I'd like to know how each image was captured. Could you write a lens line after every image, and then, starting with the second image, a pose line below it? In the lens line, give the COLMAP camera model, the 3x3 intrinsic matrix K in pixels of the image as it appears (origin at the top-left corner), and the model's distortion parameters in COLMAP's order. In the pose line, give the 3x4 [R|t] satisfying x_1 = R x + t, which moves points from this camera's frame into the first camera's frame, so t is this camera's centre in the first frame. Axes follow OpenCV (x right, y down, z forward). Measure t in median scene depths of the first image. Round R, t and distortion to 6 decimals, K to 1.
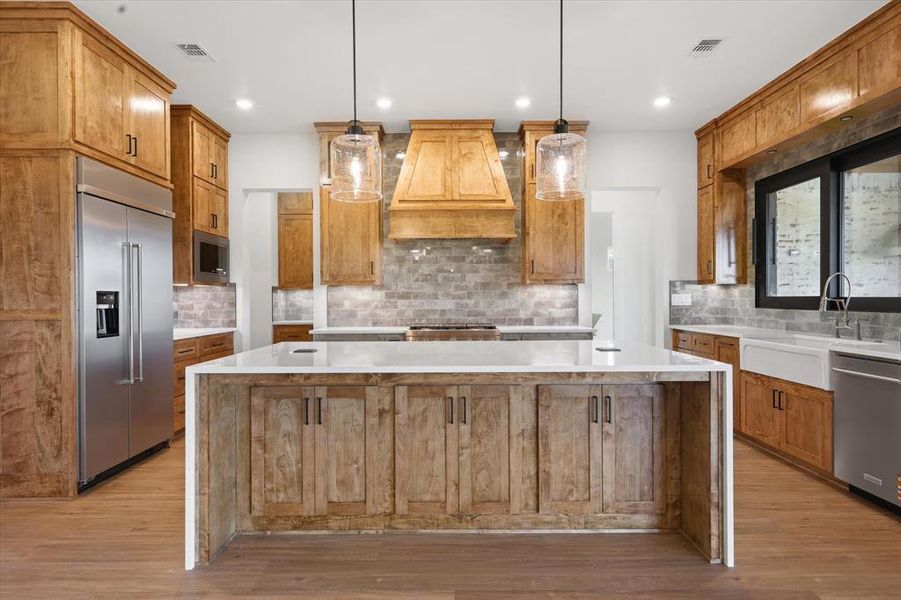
lens RADIAL K [[513.1, 0, 448.3], [0, 513.1, 299.0], [0, 0, 1]] dist [0.003363, -0.001039]
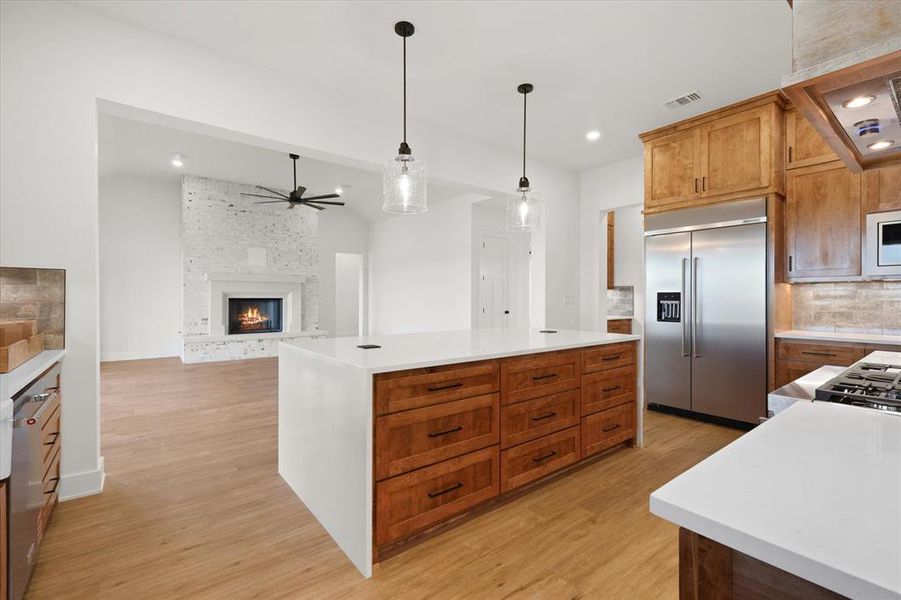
lens RADIAL K [[405.3, 0, 441.7], [0, 405.3, 296.5], [0, 0, 1]] dist [0.004925, -0.000722]
pose [[-0.792712, 0.002959, -0.609589, 0.442143], [0.002328, 0.999996, 0.001827, -0.004013], [0.609592, 0.000029, -0.792716, 1.083787]]
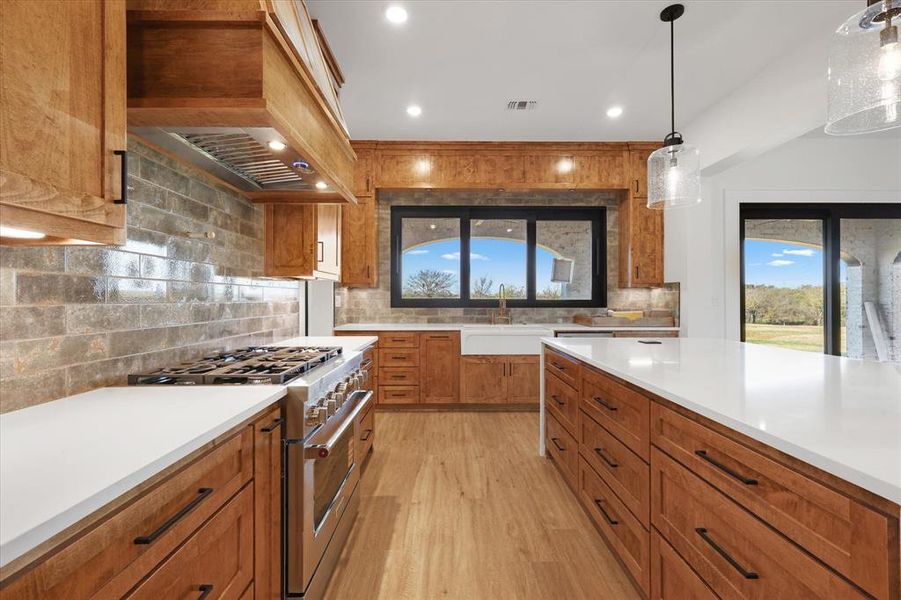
lens RADIAL K [[392.6, 0, 451.5], [0, 392.6, 299.3], [0, 0, 1]] dist [-0.000861, 0.000649]
pose [[-0.008049, 0.003273, 0.999962, -0.363505], [0.002954, 0.999990, -0.003249, 0.000519], [-0.999963, 0.002928, -0.008058, 0.899161]]
